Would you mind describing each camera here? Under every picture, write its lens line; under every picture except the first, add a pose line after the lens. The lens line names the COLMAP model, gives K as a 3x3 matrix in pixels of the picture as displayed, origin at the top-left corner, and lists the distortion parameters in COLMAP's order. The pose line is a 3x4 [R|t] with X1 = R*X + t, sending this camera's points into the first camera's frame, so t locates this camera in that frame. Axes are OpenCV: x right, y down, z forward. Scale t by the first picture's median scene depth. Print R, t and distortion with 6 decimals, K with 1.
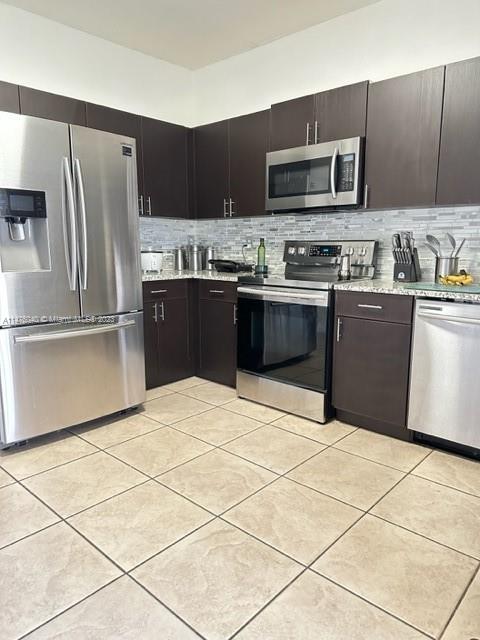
lens RADIAL K [[452.0, 0, 242.7], [0, 452.0, 316.5], [0, 0, 1]] dist [0.100819, -0.137450]
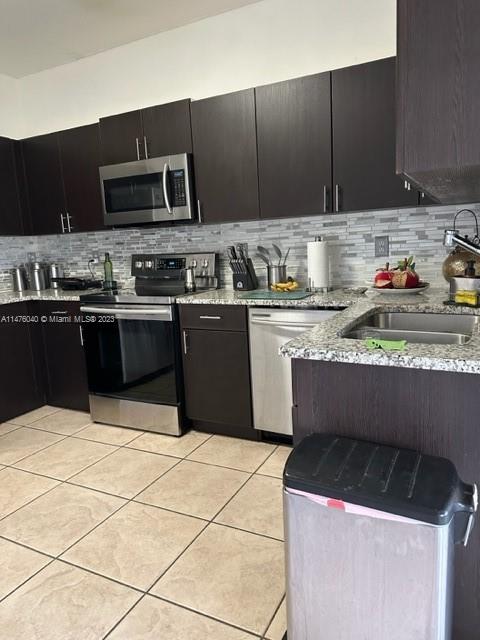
lens RADIAL K [[452.0, 0, 242.7], [0, 452.0, 316.5], [0, 0, 1]] dist [0.100819, -0.137450]
pose [[0.962780, -0.087762, 0.255640, 0.078168], [0.090695, 0.995879, 0.000315, -0.016059], [-0.254614, 0.022882, 0.966772, -0.013953]]
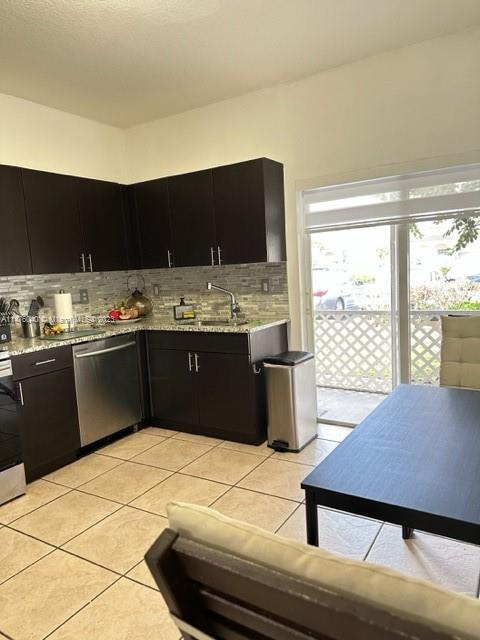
lens RADIAL K [[452.0, 0, 242.7], [0, 452.0, 316.5], [0, 0, 1]] dist [0.100819, -0.137450]
pose [[-0.184692, -0.098396, 0.977858, -0.832630], [0.215673, 0.966664, 0.138004, -0.165769], [-0.958840, 0.236386, -0.157314, 0.613656]]
